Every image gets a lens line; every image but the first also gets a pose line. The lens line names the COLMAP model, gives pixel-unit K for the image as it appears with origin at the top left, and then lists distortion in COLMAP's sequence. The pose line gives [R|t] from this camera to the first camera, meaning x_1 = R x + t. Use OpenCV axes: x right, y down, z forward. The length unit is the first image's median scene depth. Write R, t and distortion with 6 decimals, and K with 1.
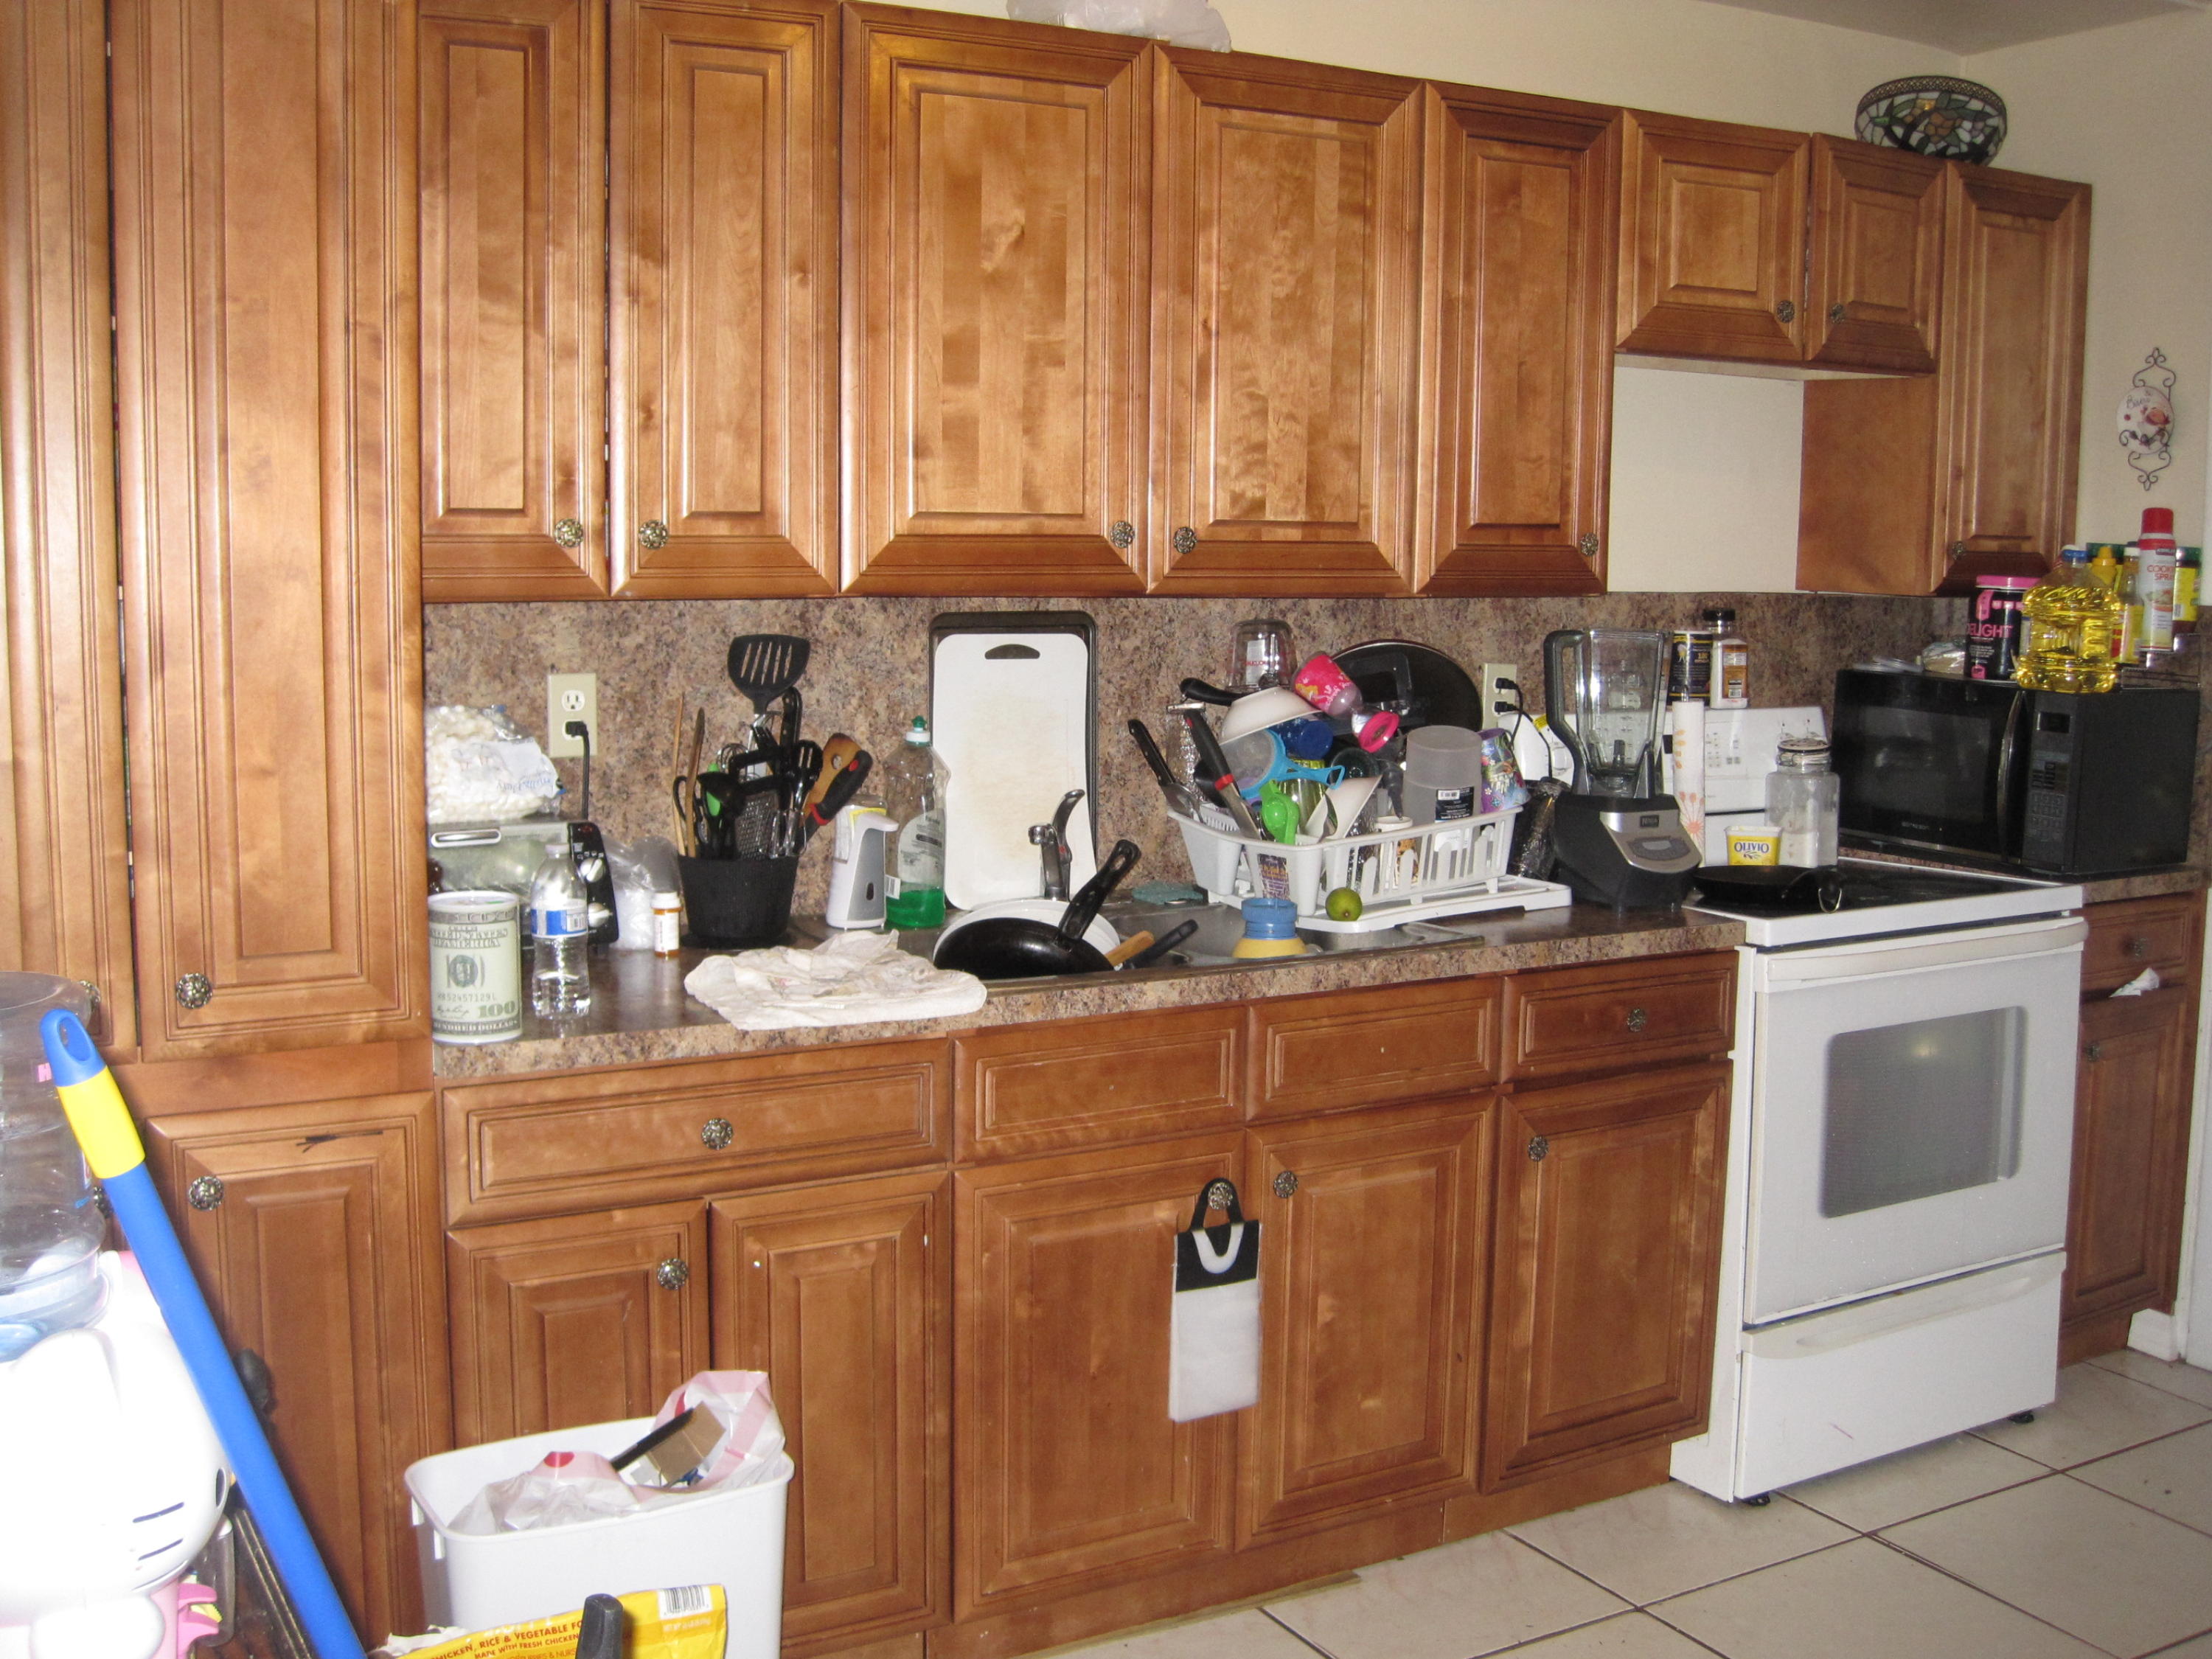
lens RADIAL K [[2259.3, 0, 1114.1], [0, 2259.3, 824.8], [0, 0, 1]] dist [-0.177838, 0.135571]
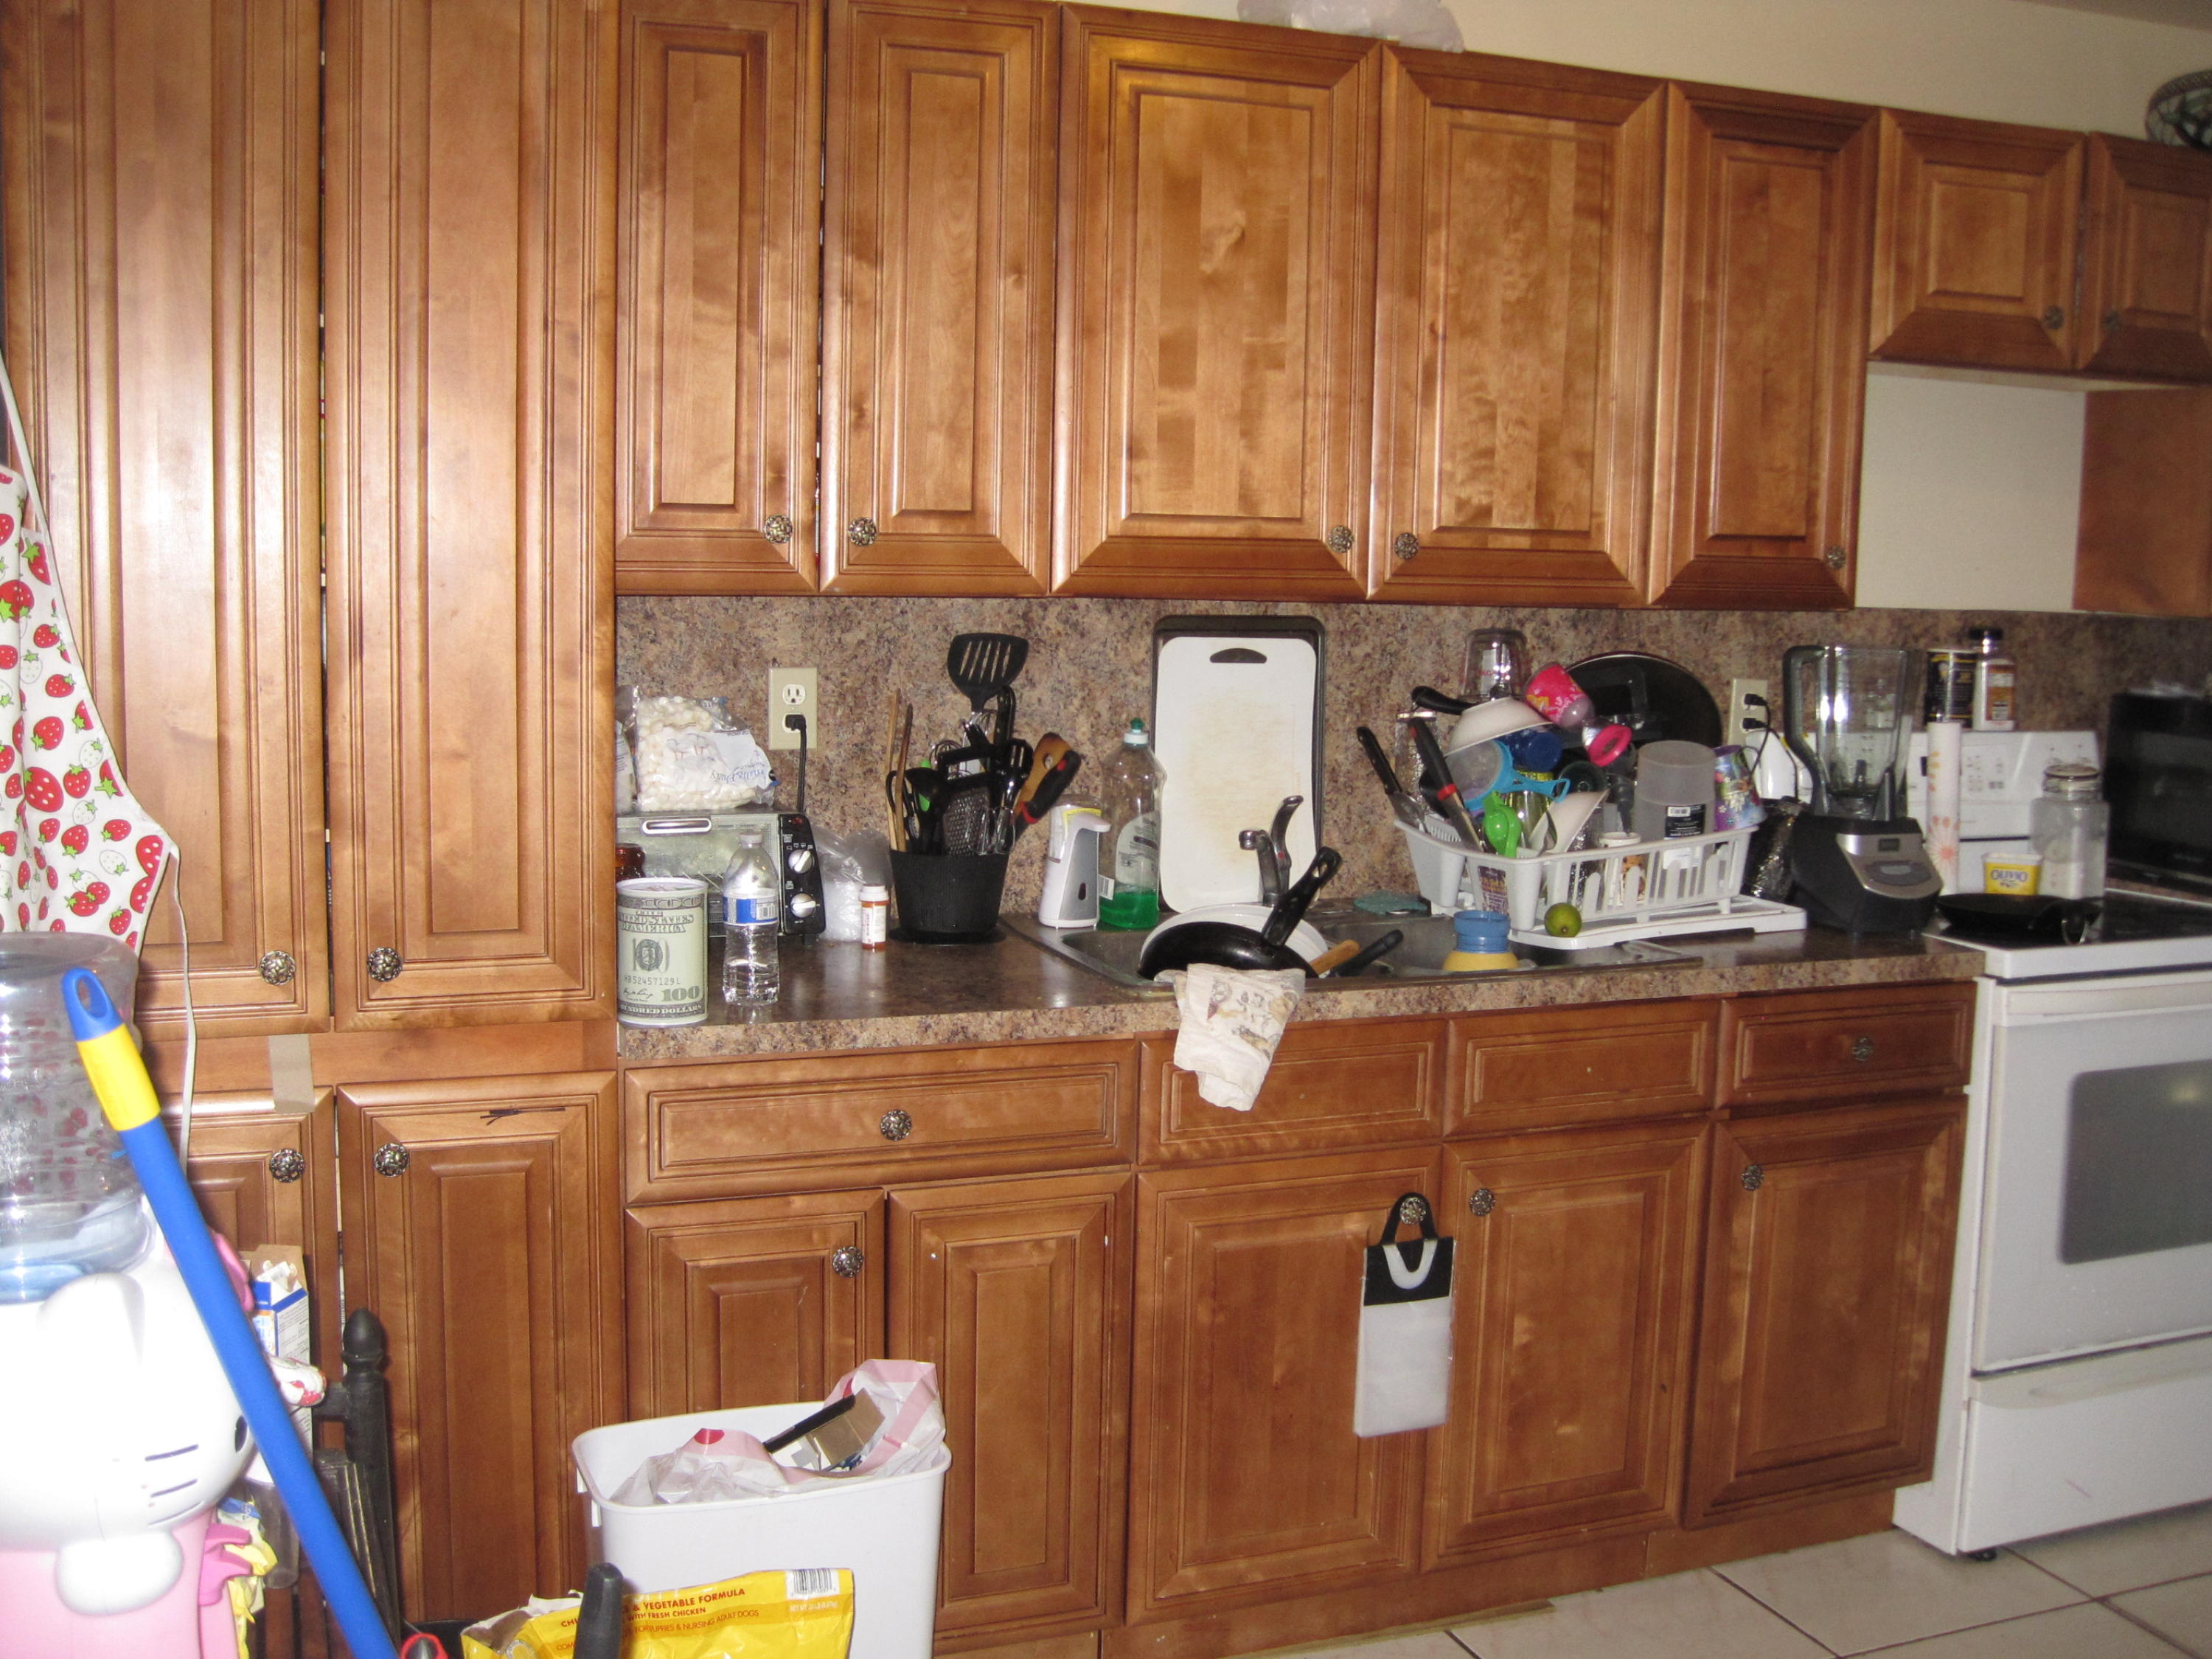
lens RADIAL K [[2265.9, 0, 1159.0], [0, 2265.9, 829.9], [0, 0, 1]] dist [-0.180146, 0.154512]
pose [[0.991170, 0.028950, -0.129397, 0.053216], [-0.029106, 0.999576, 0.000691, 0.000502], [0.129362, 0.003081, 0.991593, 0.005346]]
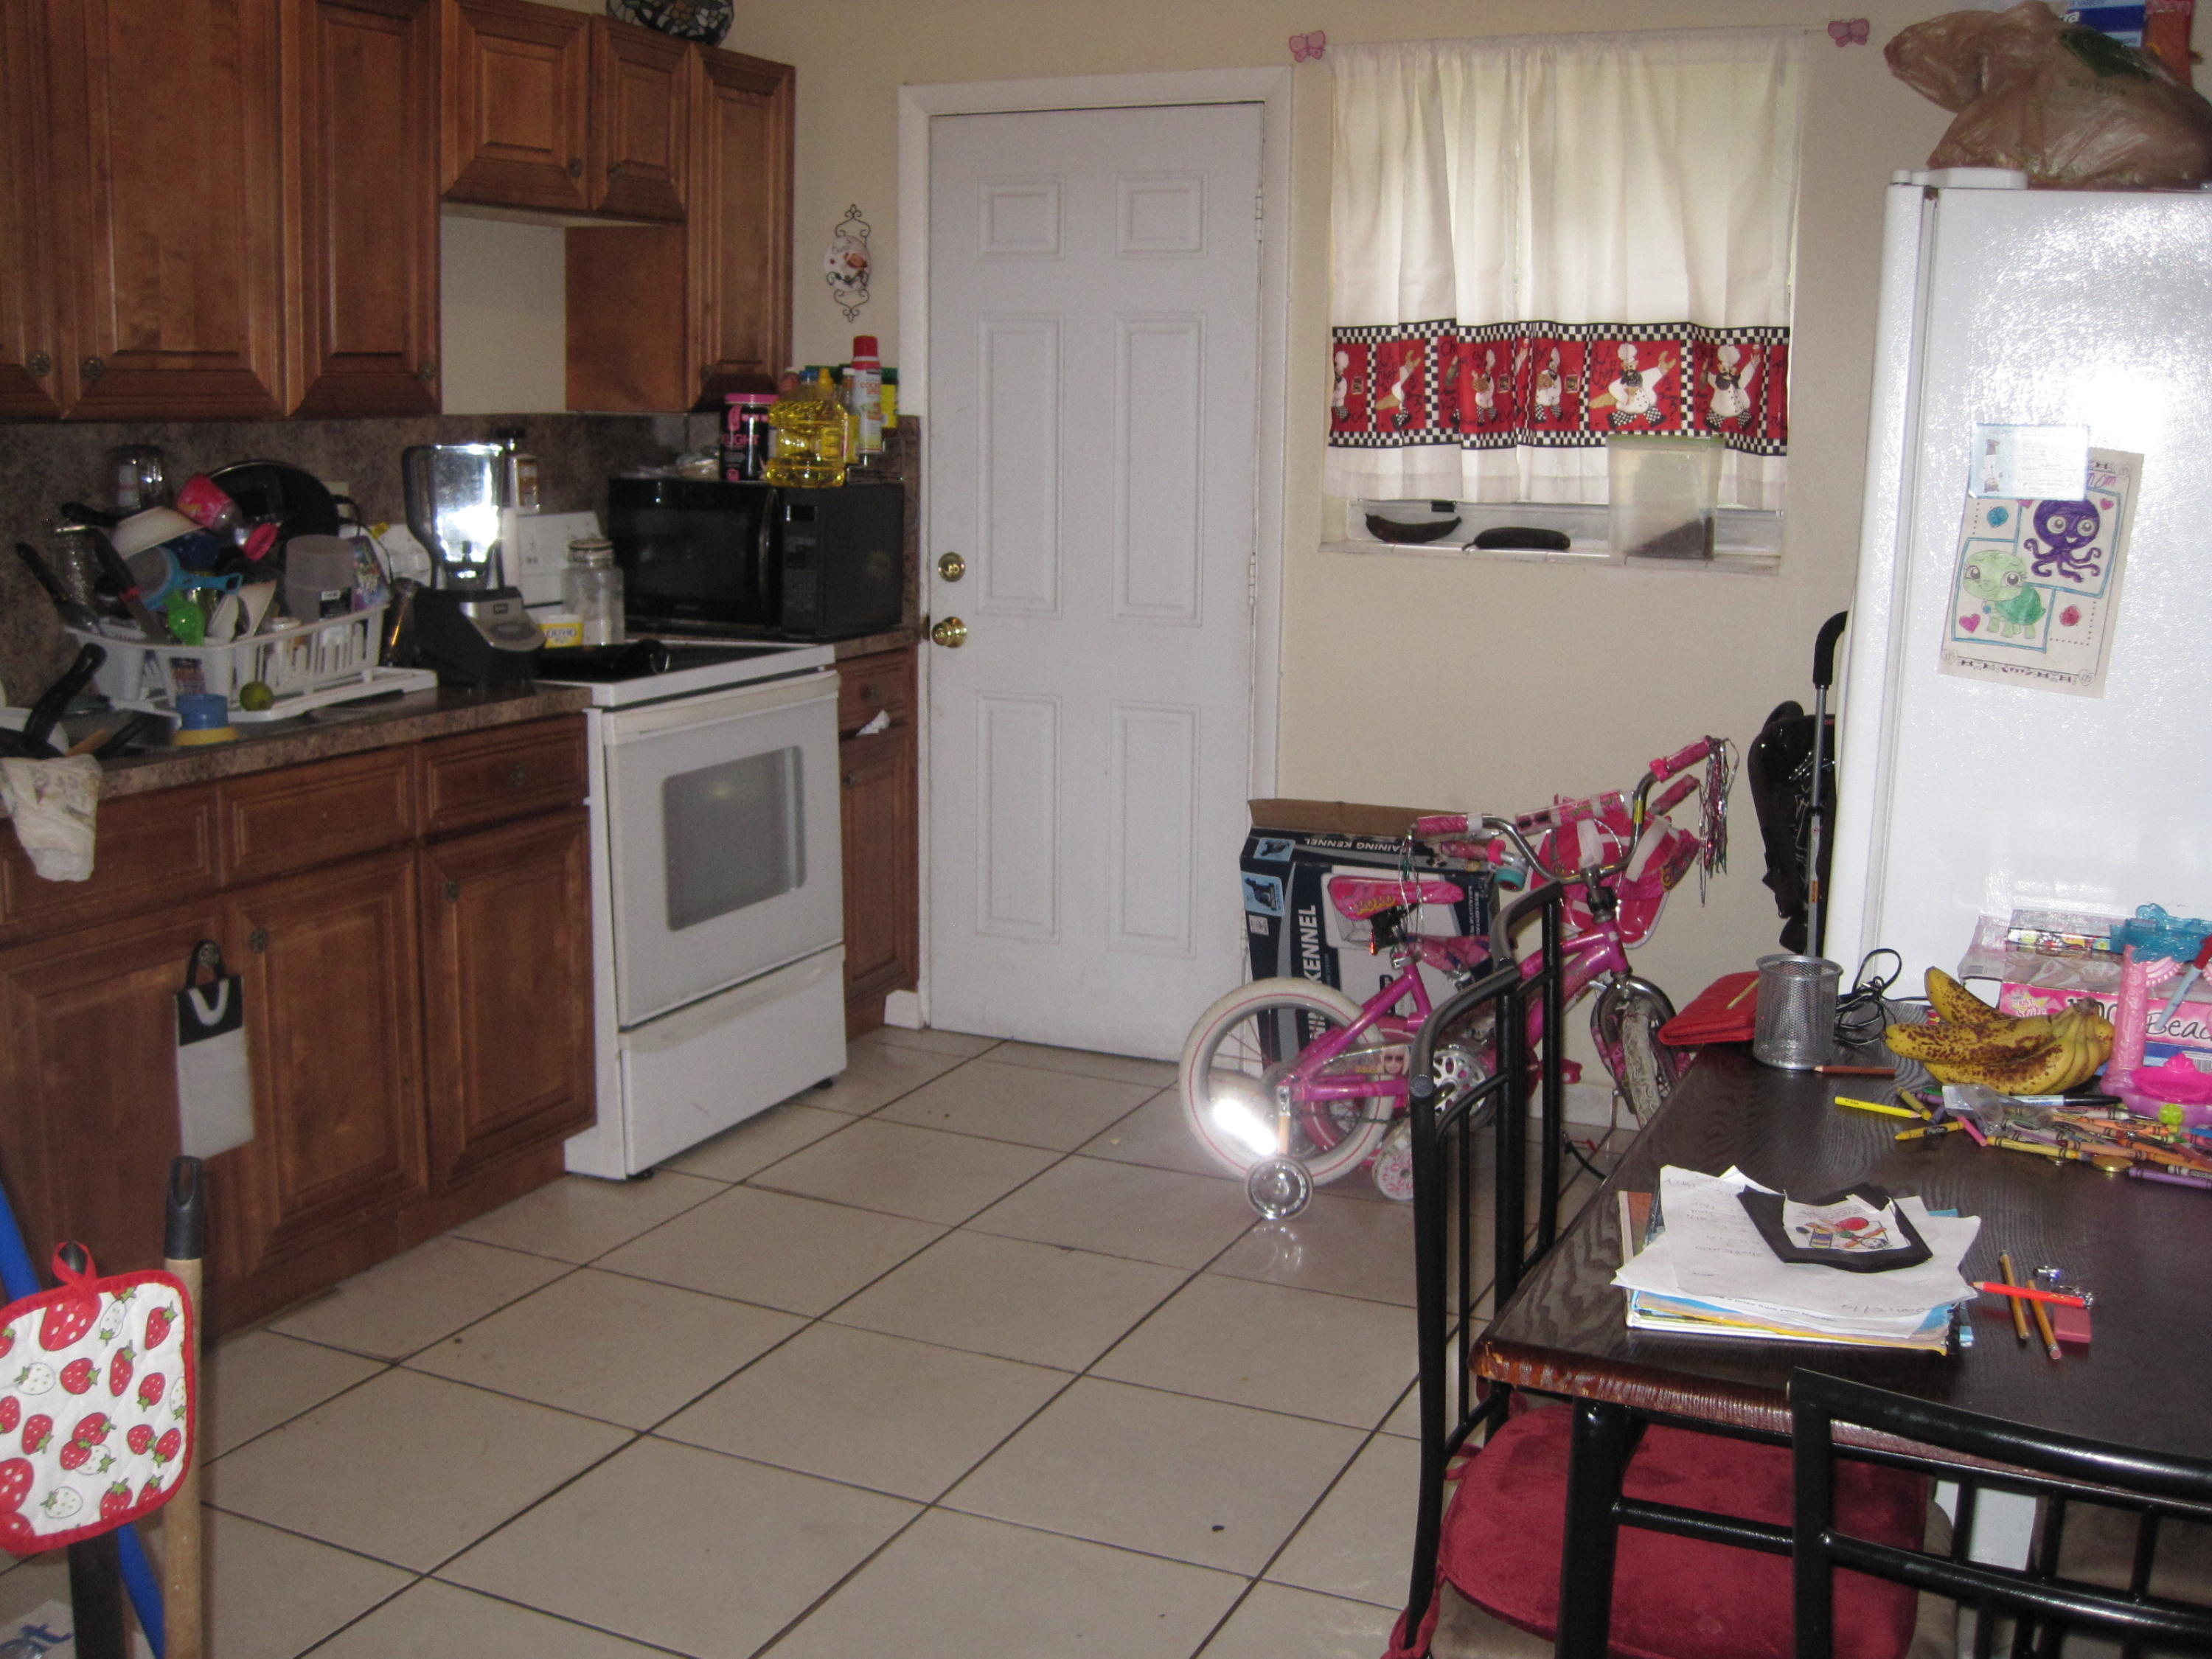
lens RADIAL K [[2259.3, 0, 1114.1], [0, 2259.3, 824.8], [0, 0, 1]] dist [-0.177838, 0.135571]
pose [[0.811195, -0.105301, 0.575217, -0.187291], [0.065206, 0.993807, 0.089974, 0.027865], [-0.581129, -0.035479, 0.813037, -0.134397]]
